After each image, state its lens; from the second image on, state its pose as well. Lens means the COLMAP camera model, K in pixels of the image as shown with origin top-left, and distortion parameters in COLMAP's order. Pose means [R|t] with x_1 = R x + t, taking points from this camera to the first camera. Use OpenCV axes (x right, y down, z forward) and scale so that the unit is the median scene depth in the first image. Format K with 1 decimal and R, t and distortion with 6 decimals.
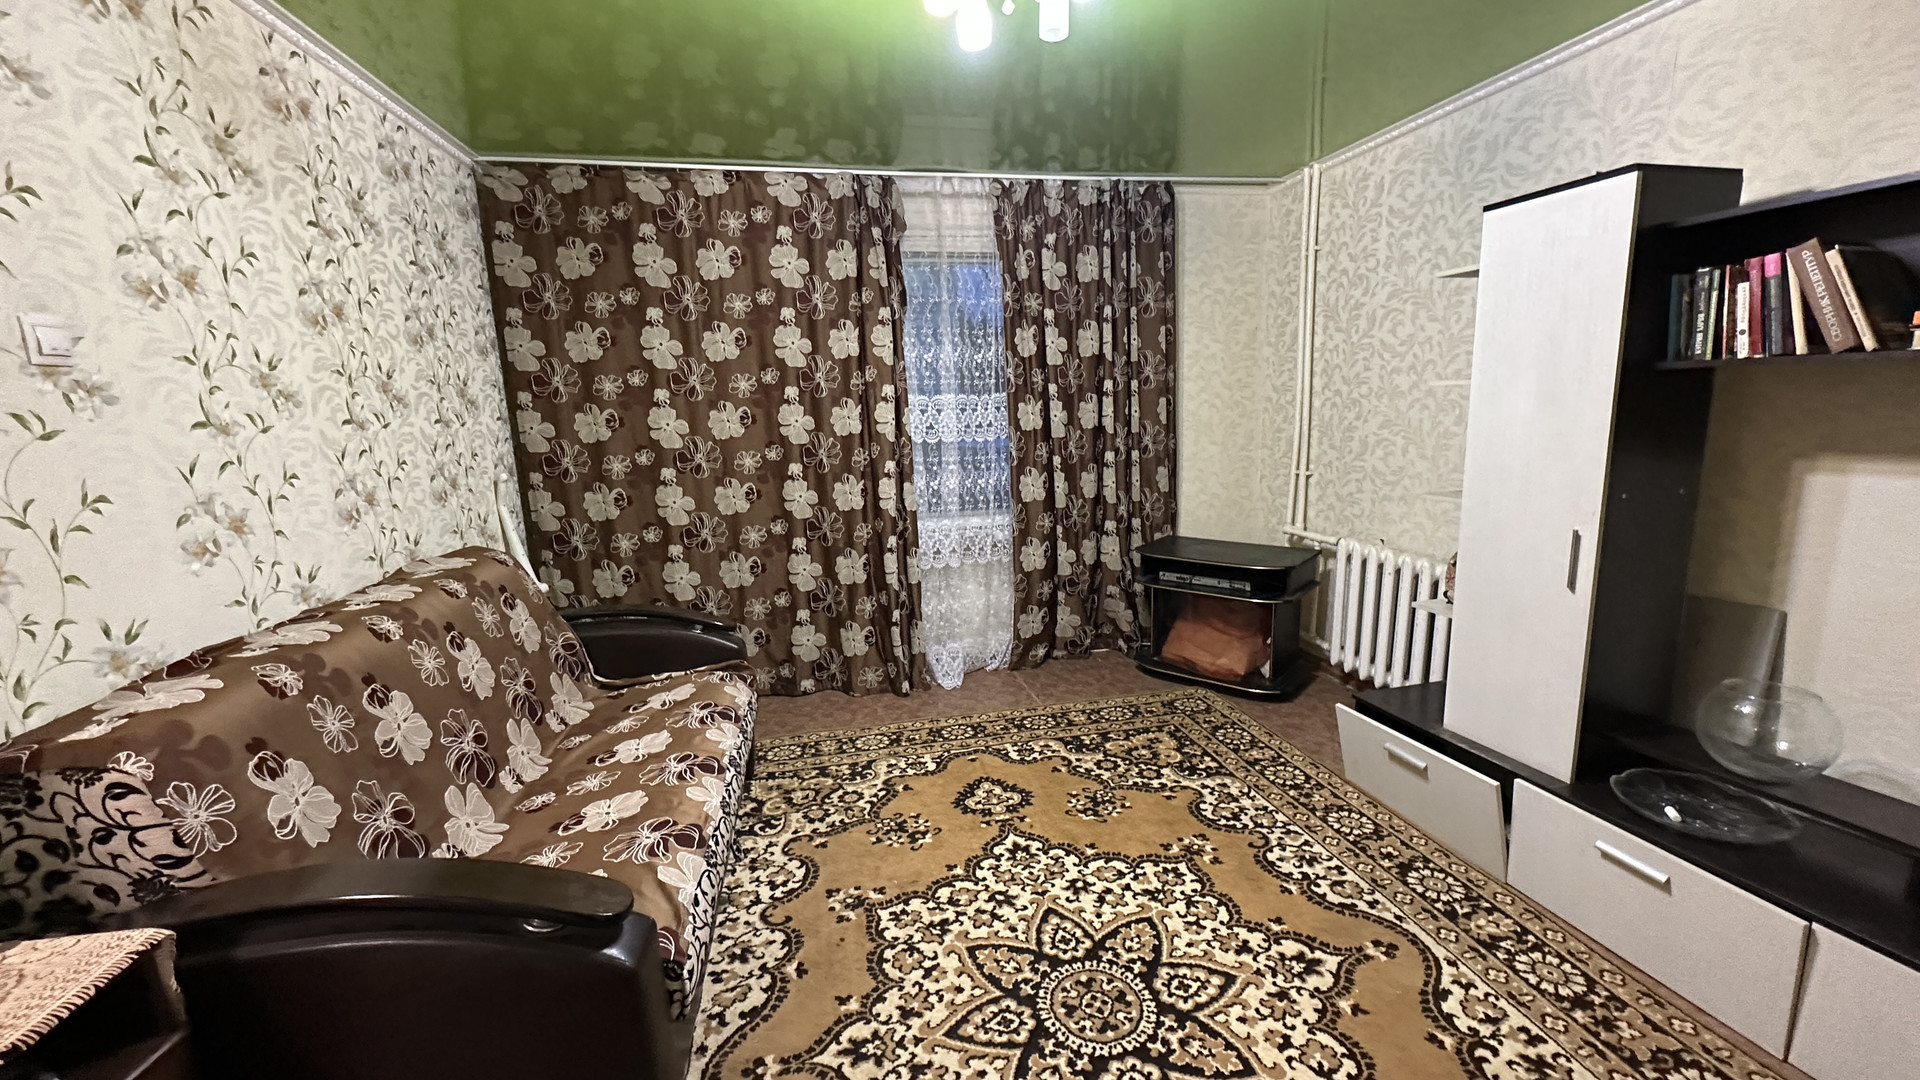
lens RADIAL K [[766.3, 0, 960.0], [0, 766.3, 540.0], [0, 0, 1]] dist [-0.001149, 0.000366]
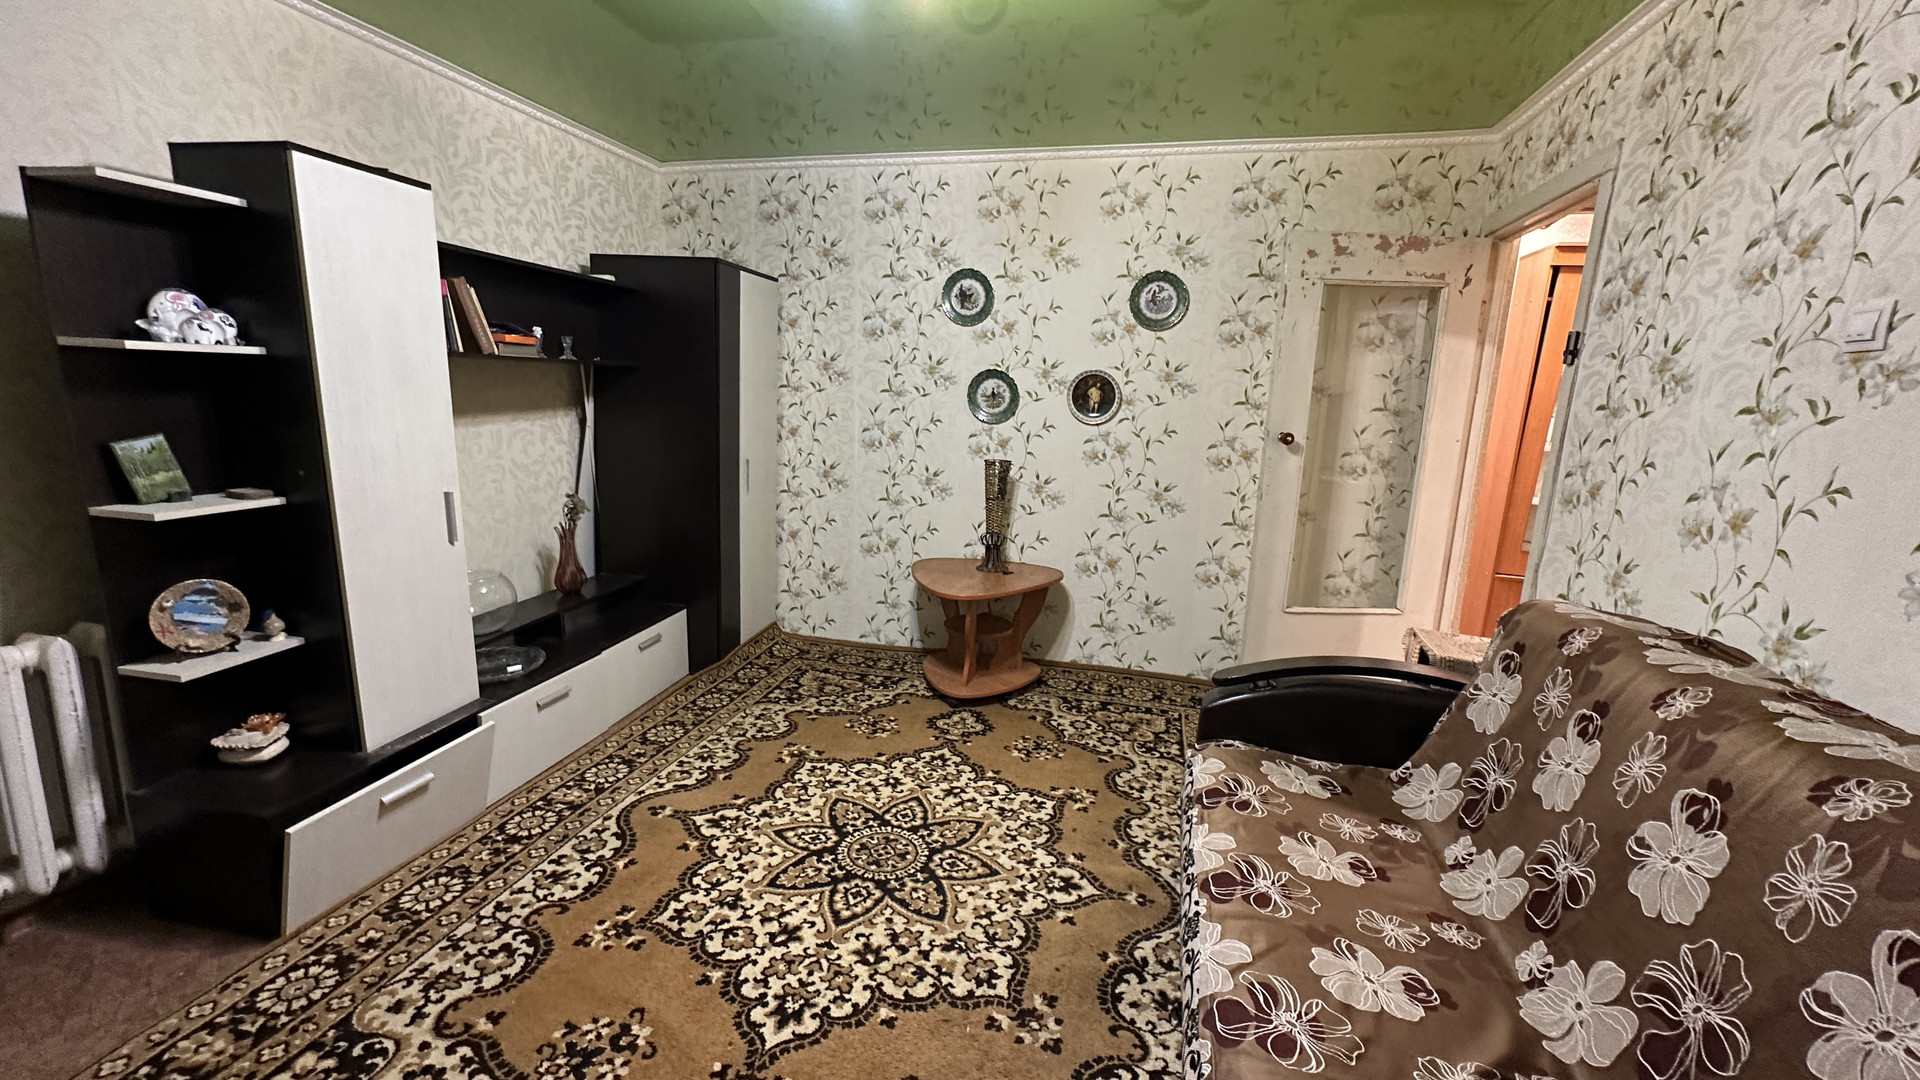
lens RADIAL K [[766.3, 0, 960.0], [0, 766.3, 540.0], [0, 0, 1]] dist [-0.001149, 0.000366]
pose [[-0.902700, -0.086261, 0.421535, -0.239816], [0.065733, 0.940550, 0.333234, -0.170236], [-0.425220, 0.328519, -0.843364, 1.013385]]
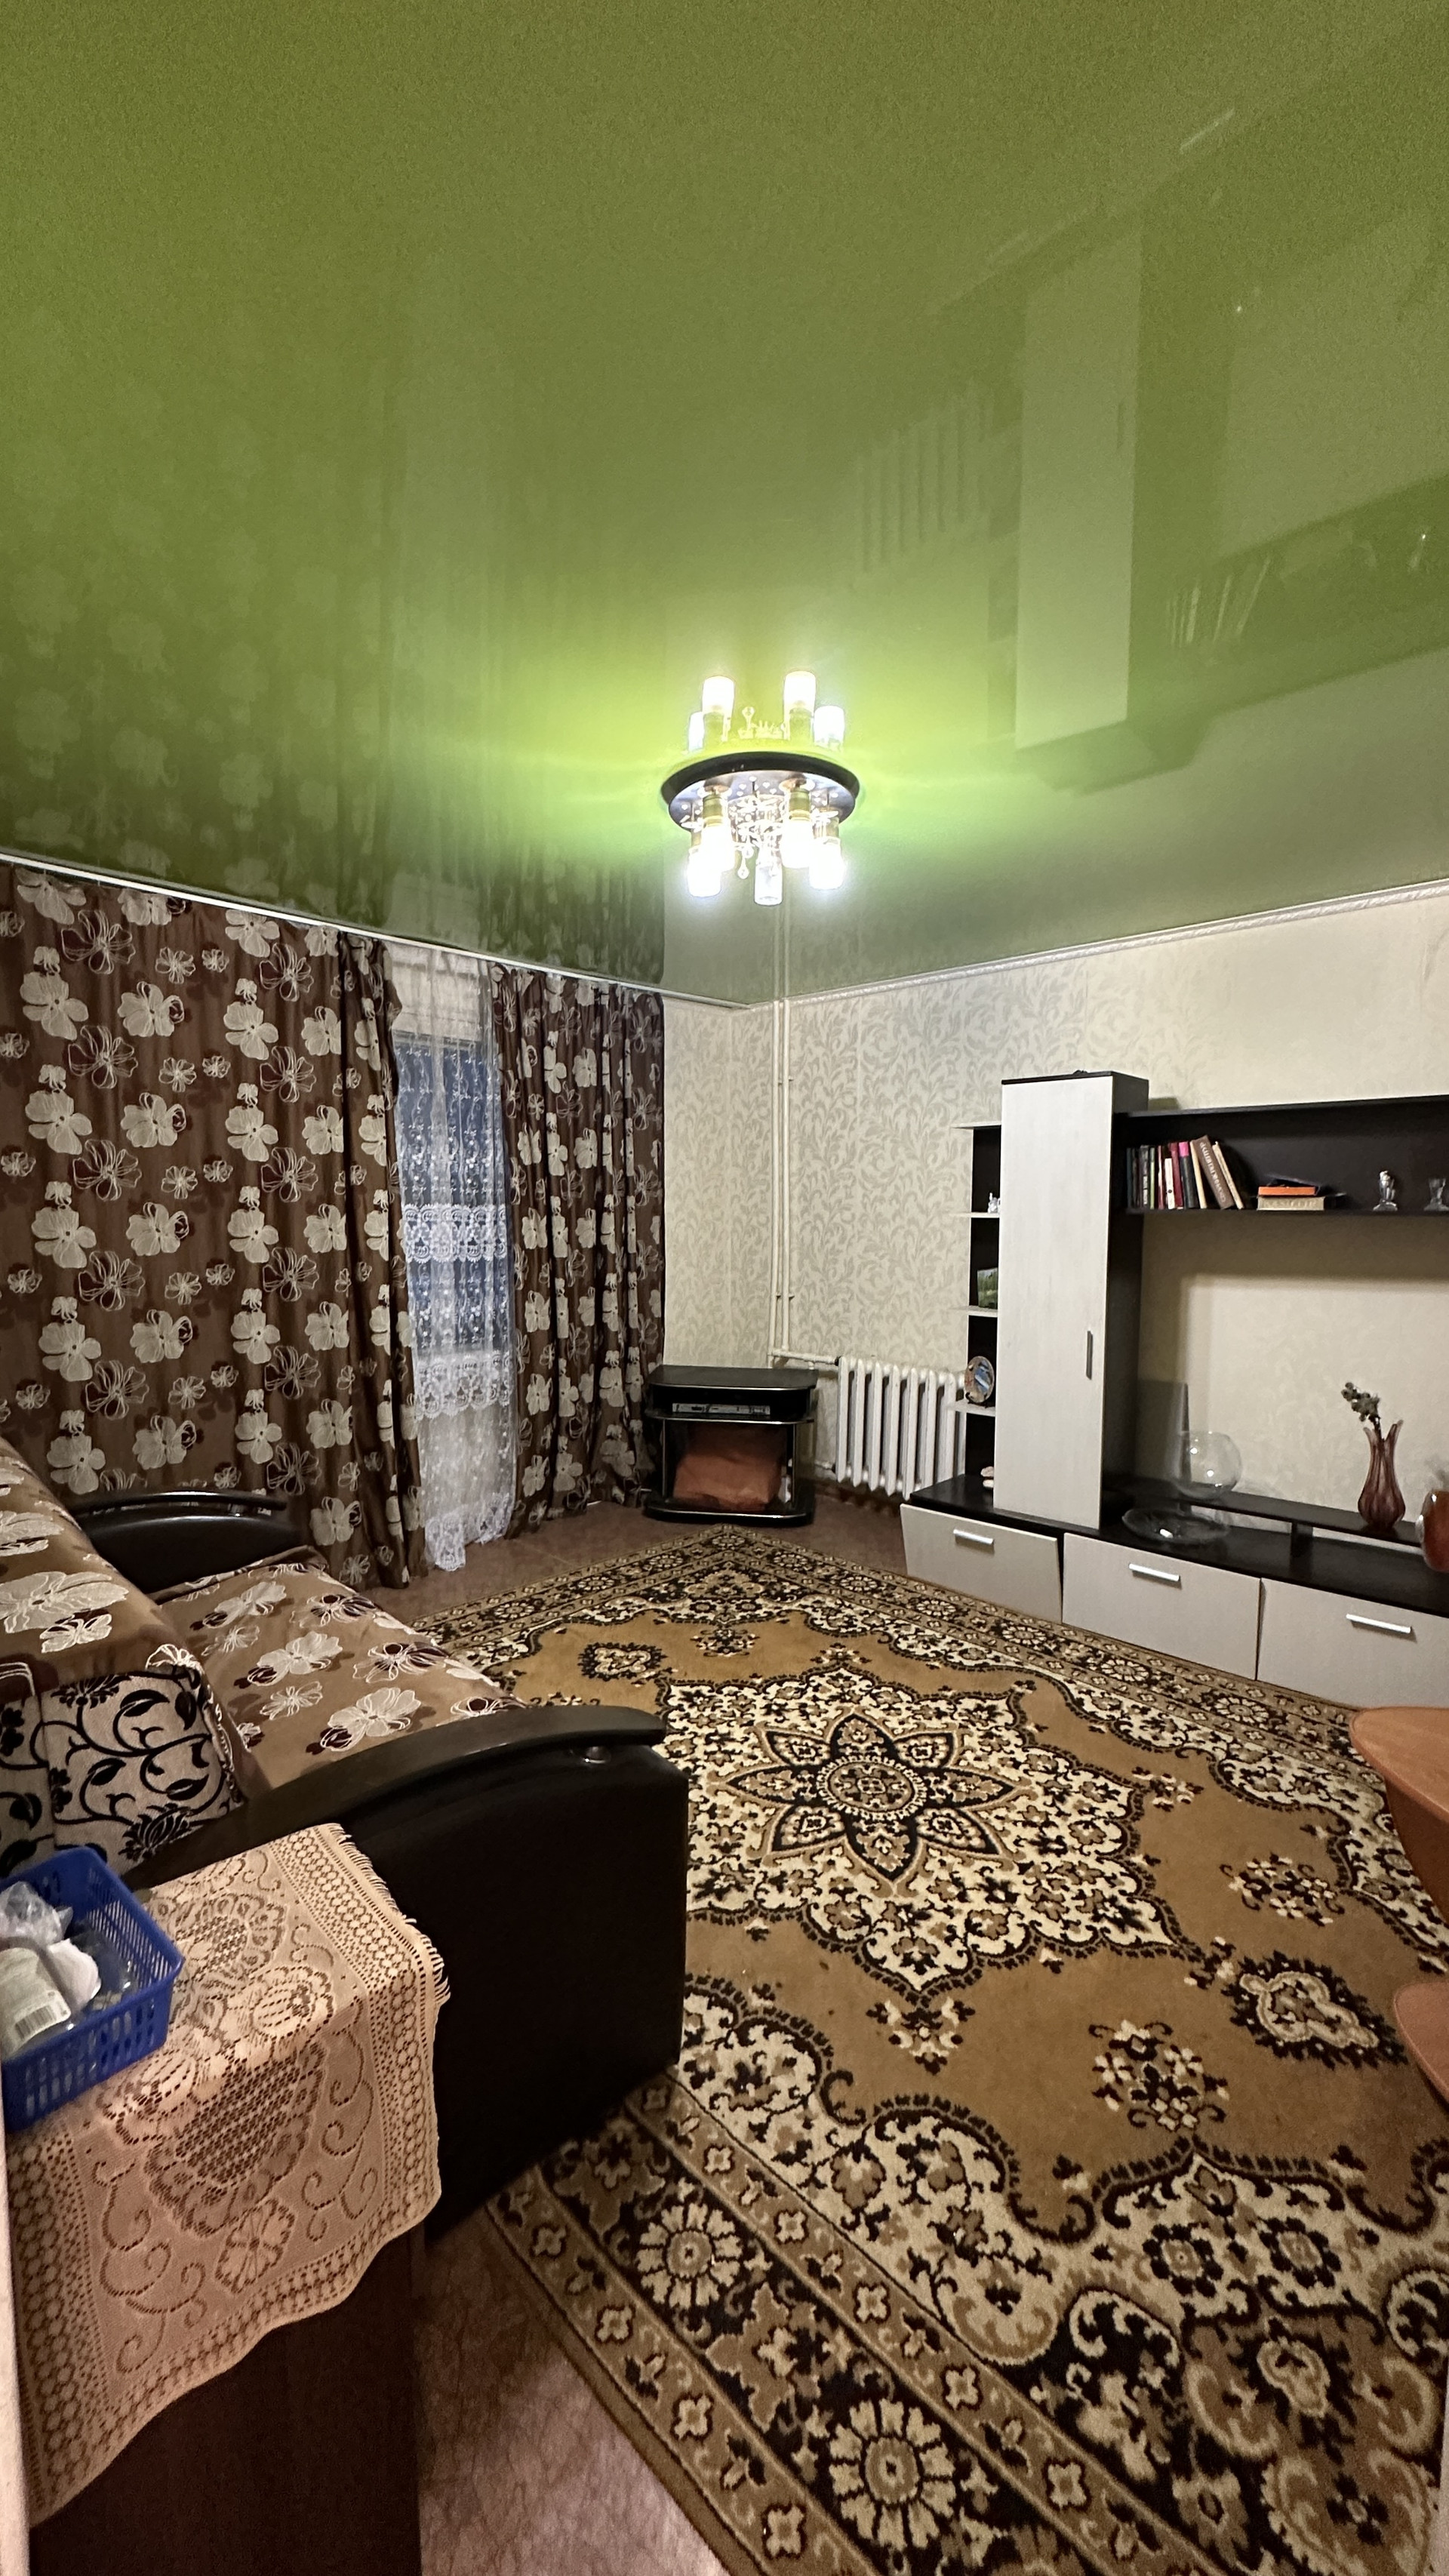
lens RADIAL K [[1028.0, 0, 725.4], [0, 1028.0, 1284.8], [0, 0, 1]] dist [-0.001149, 0.000366]
pose [[0.834552, -0.005783, 0.550898, -0.421580], [0.064442, 0.994106, -0.087186, 0.013161], [-0.547147, 0.108262, 0.830006, -0.082999]]
